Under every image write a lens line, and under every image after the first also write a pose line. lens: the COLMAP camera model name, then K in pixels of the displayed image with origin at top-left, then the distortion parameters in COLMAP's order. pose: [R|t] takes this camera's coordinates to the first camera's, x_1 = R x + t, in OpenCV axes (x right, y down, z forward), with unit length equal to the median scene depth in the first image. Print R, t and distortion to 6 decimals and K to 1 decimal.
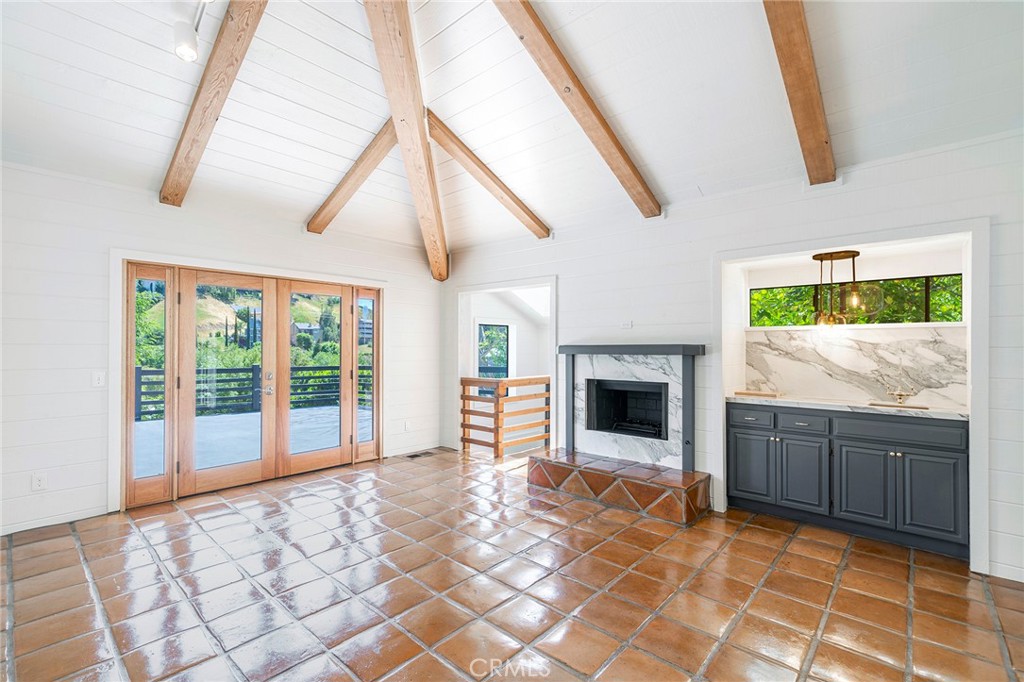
lens RADIAL K [[456.7, 0, 505.2], [0, 456.7, 344.4], [0, 0, 1]] dist [0.004442, 0.000323]
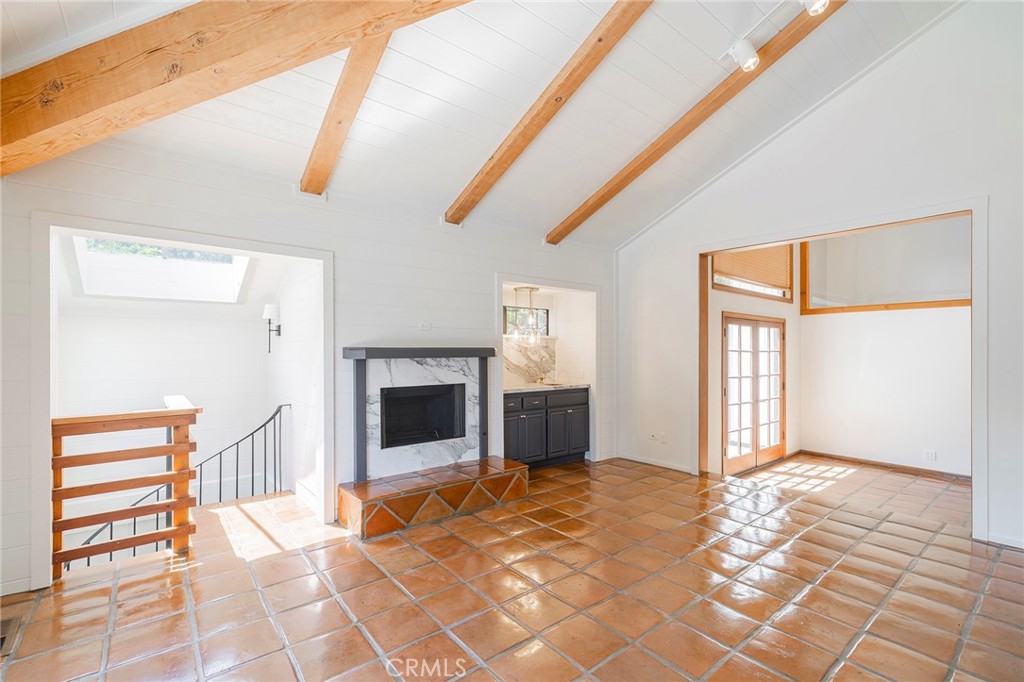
lens RADIAL K [[456.7, 0, 511.3], [0, 456.7, 348.1], [0, 0, 1]] dist [0.004442, 0.000323]
pose [[0.153019, 0.003641, 0.988217, -0.686295], [-0.005606, 0.999980, -0.002816, 0.003945], [-0.988207, -0.005109, 0.153036, 0.726496]]
